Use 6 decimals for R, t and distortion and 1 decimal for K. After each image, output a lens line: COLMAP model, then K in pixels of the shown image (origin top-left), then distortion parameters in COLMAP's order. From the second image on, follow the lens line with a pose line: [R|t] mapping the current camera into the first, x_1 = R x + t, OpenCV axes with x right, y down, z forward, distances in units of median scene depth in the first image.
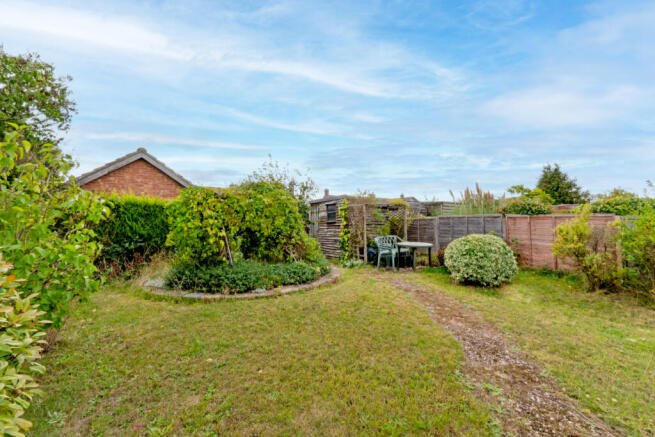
lens RADIAL K [[279.1, 0, 325.5], [0, 279.1, 209.5], [0, 0, 1]] dist [-0.000560, -0.000334]
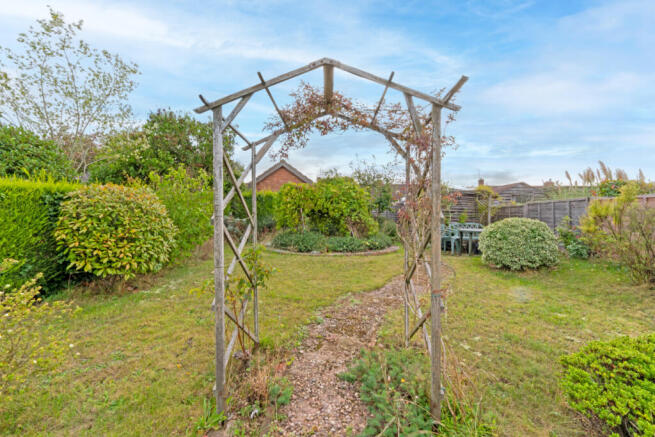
lens RADIAL K [[279.1, 0, 325.5], [0, 279.1, 209.5], [0, 0, 1]] dist [-0.000560, -0.000334]
pose [[0.831742, 0.000569, -0.555162, 0.500527], [0.008151, 0.999879, 0.013237, 0.040530], [0.555102, -0.015535, 0.831637, -0.143398]]
